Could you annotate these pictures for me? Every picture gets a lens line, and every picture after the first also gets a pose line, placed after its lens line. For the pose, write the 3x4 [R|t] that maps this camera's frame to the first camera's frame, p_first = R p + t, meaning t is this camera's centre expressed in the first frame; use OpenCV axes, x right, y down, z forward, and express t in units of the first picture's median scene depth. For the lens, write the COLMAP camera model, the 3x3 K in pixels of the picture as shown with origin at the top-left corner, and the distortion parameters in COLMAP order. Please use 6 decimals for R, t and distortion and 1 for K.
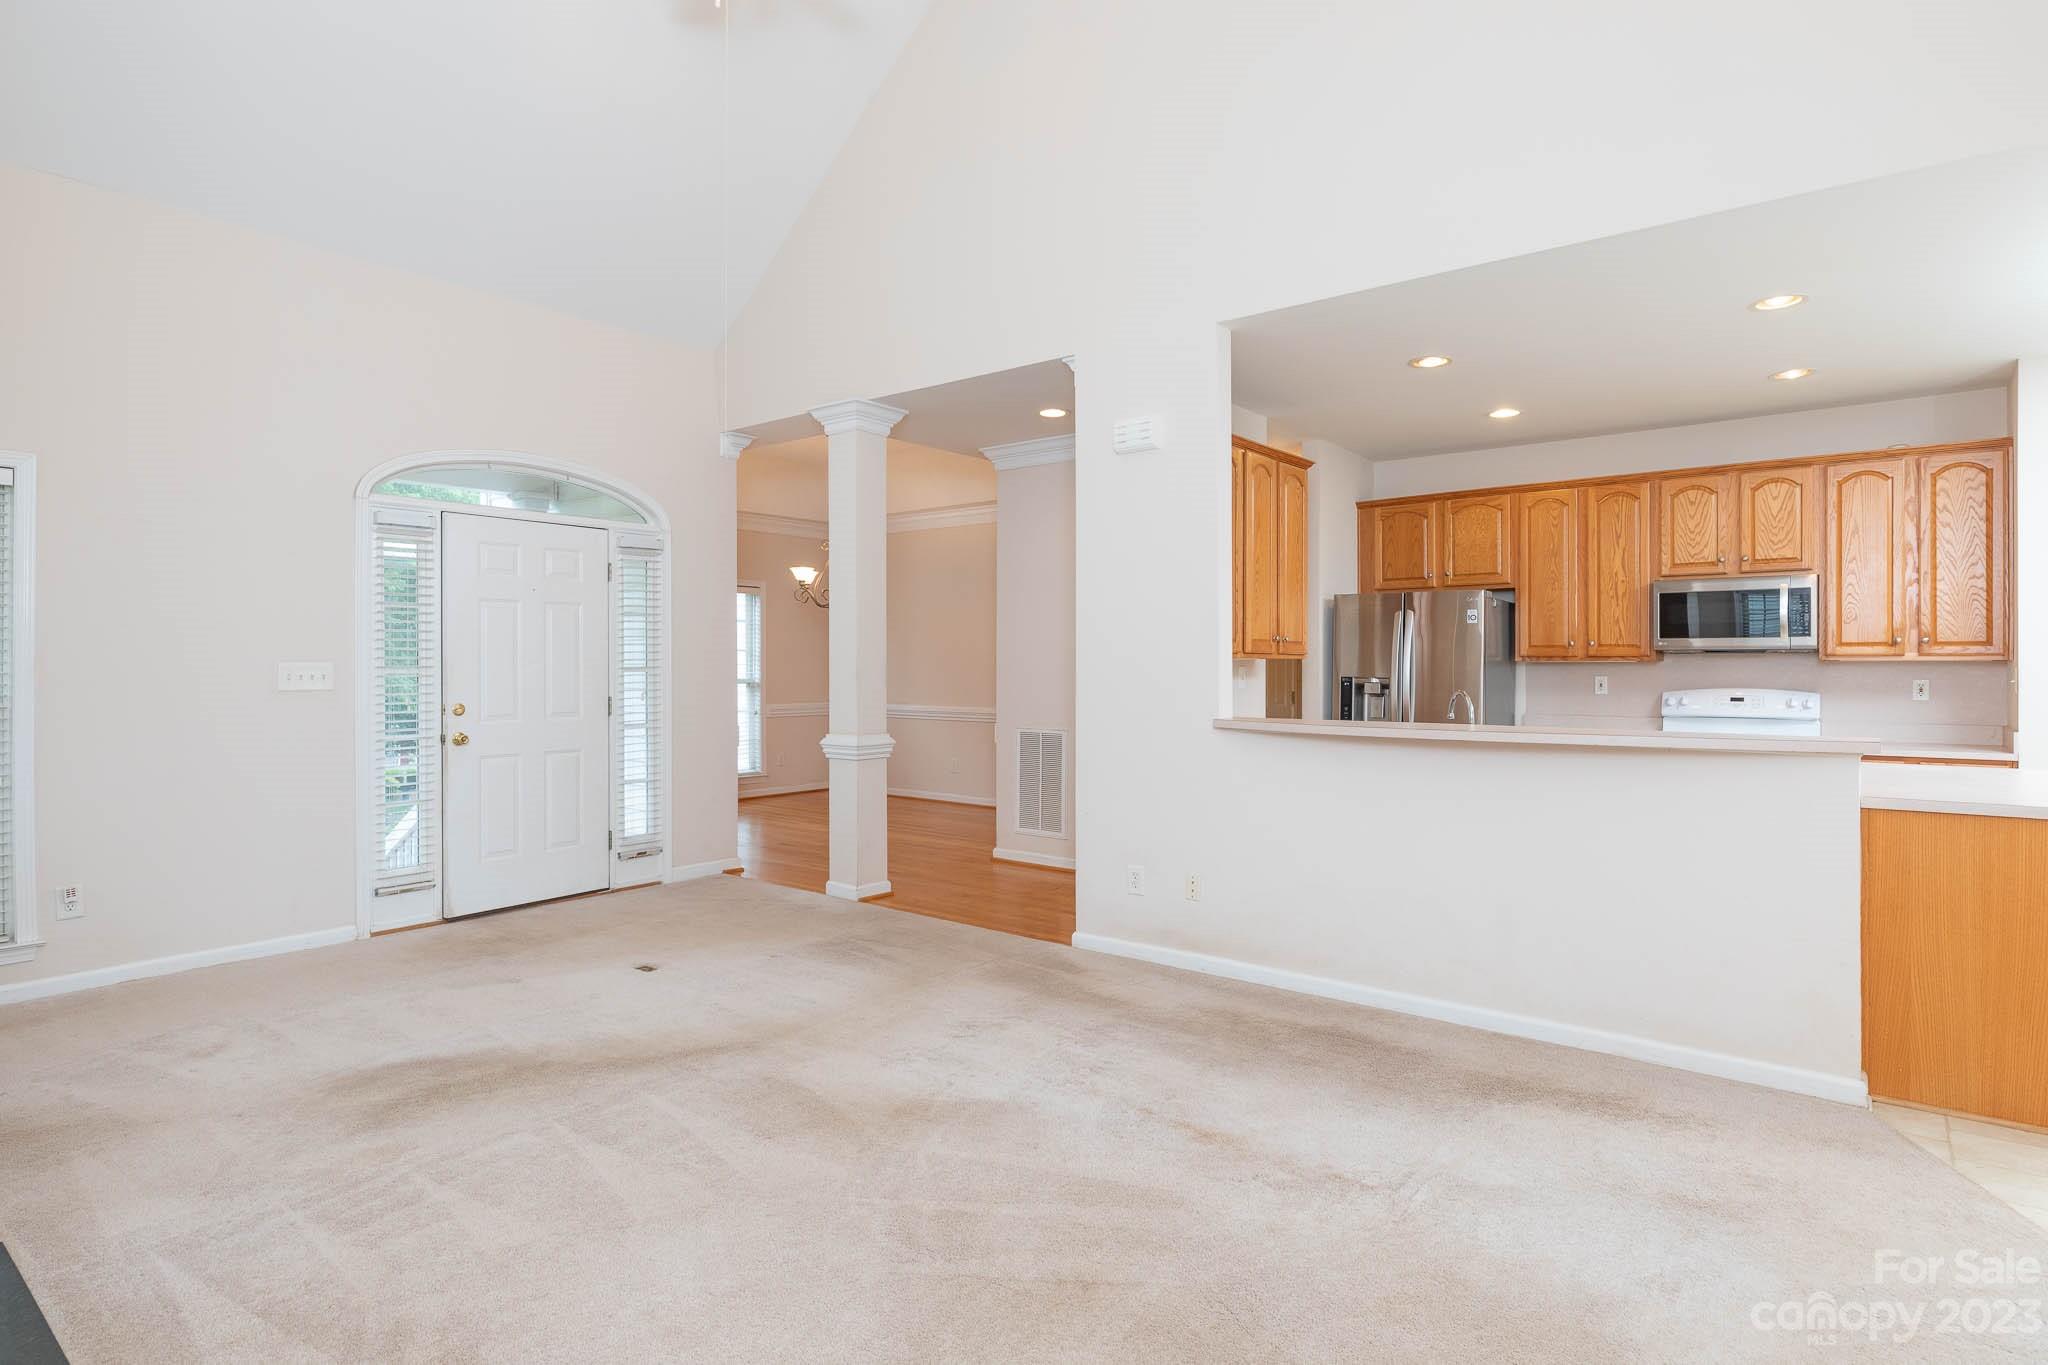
lens RADIAL K [[1077.9, 0, 1037.3], [0, 1077.9, 669.1], [0, 0, 1]] dist [0.004544, -0.000420]
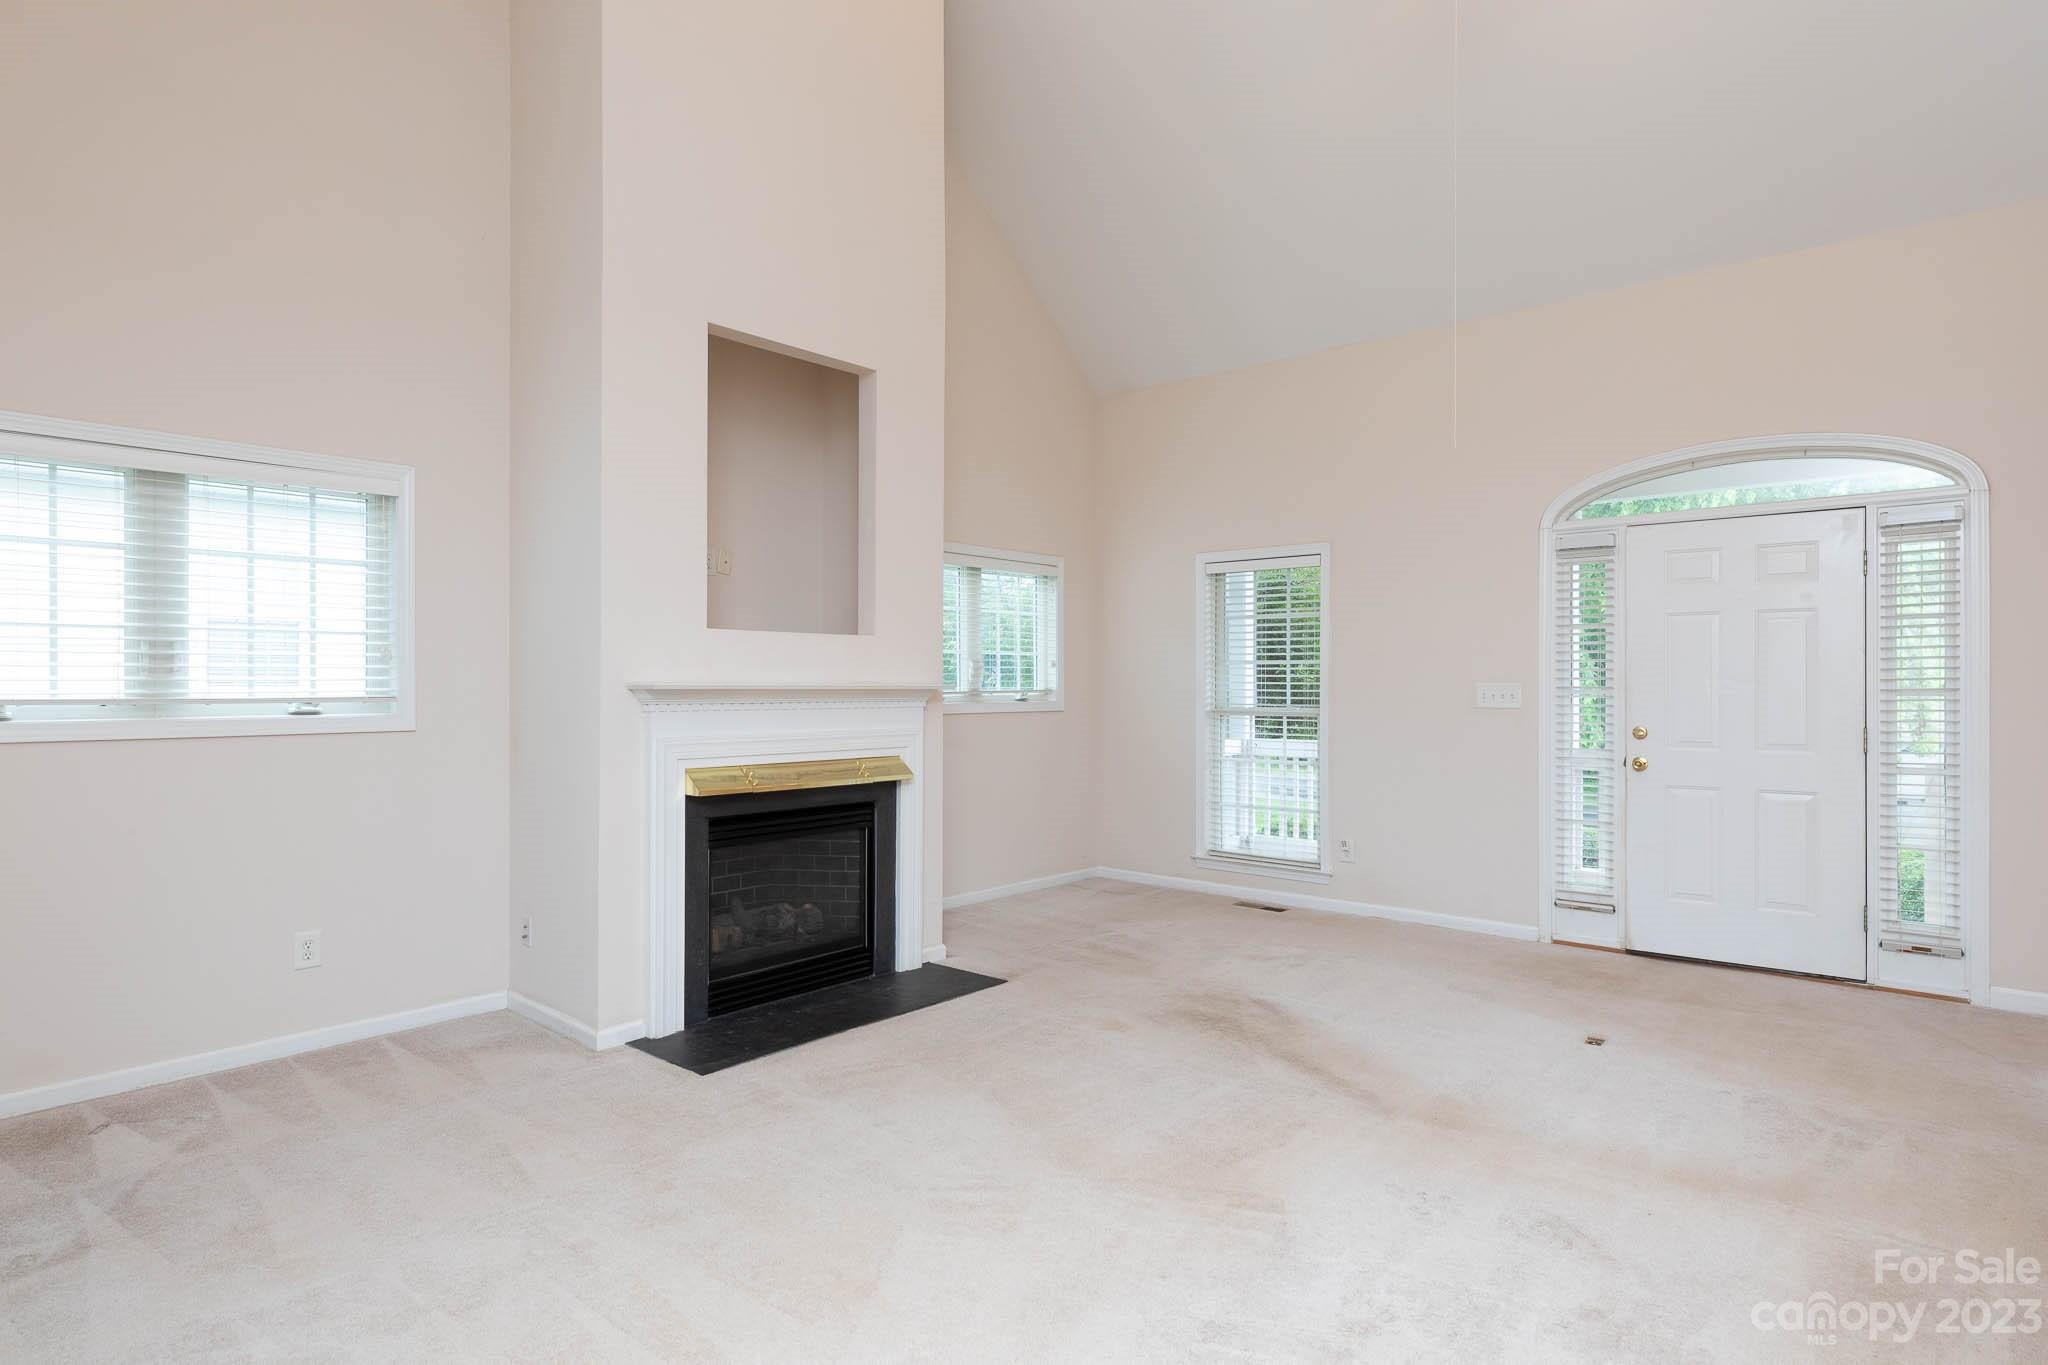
lens RADIAL K [[1077.9, 0, 1019.8], [0, 1077.9, 683.8], [0, 0, 1]] dist [0.004544, -0.000420]
pose [[-0.043286, -0.000271, -0.999063, 0.403139], [-0.007570, 0.999971, 0.000057, -0.001346], [0.999034, 0.007566, -0.043287, 0.458220]]
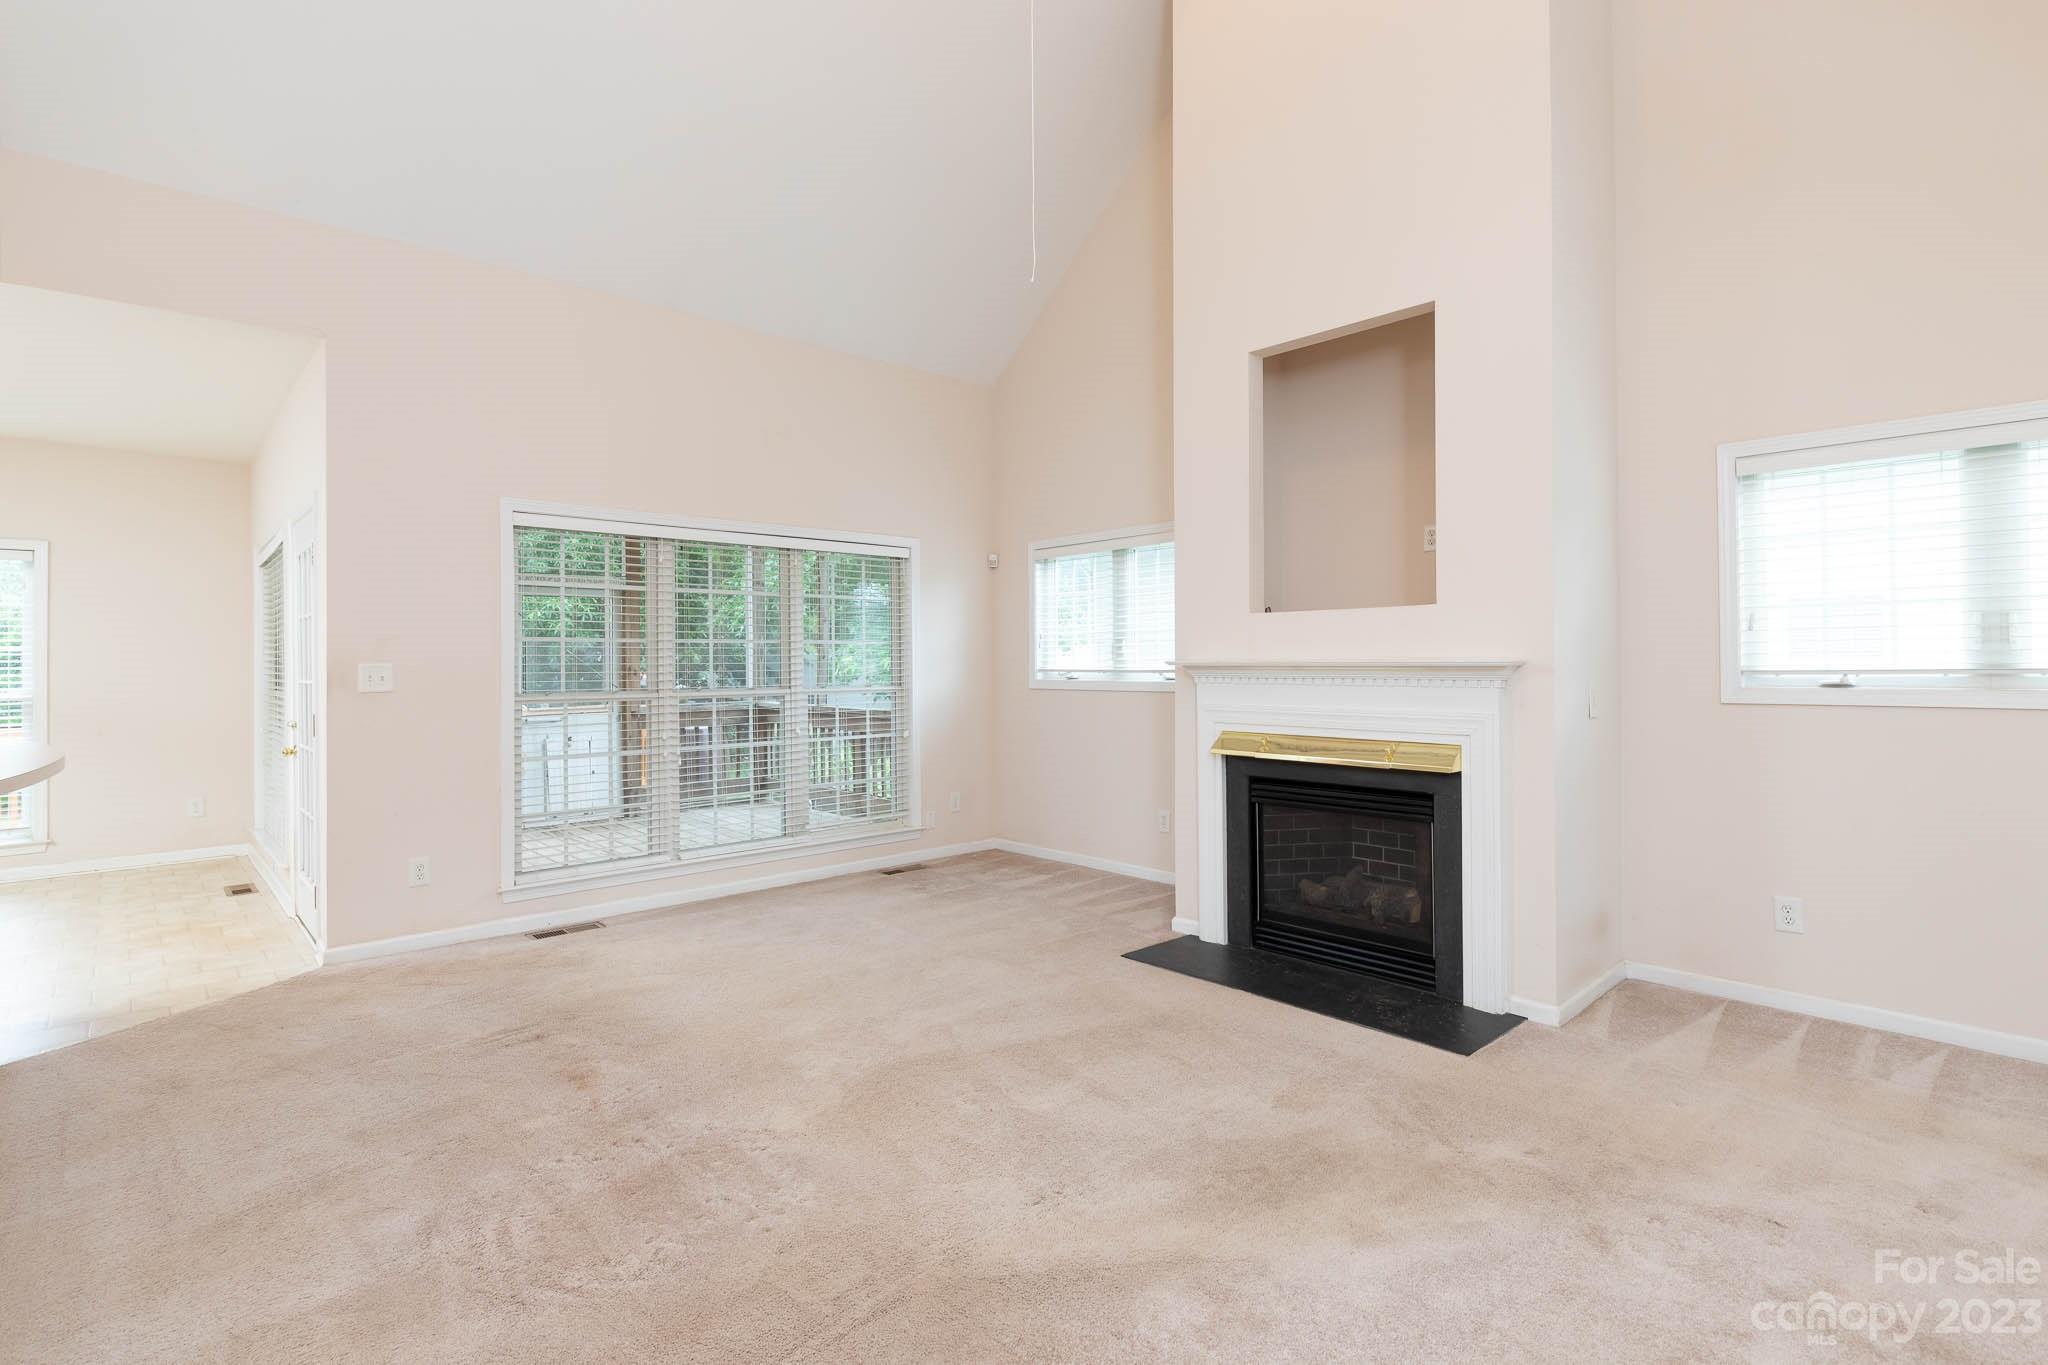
lens RADIAL K [[981.9, 0, 1042.8], [0, 981.9, 639.8], [0, 0, 1]] dist [-0.003630, -0.001170]
pose [[-0.991473, 0.013928, 0.129563, -0.233665], [0.011641, 0.999763, -0.018392, -0.003947], [-0.129788, -0.016727, -0.991401, 0.990056]]
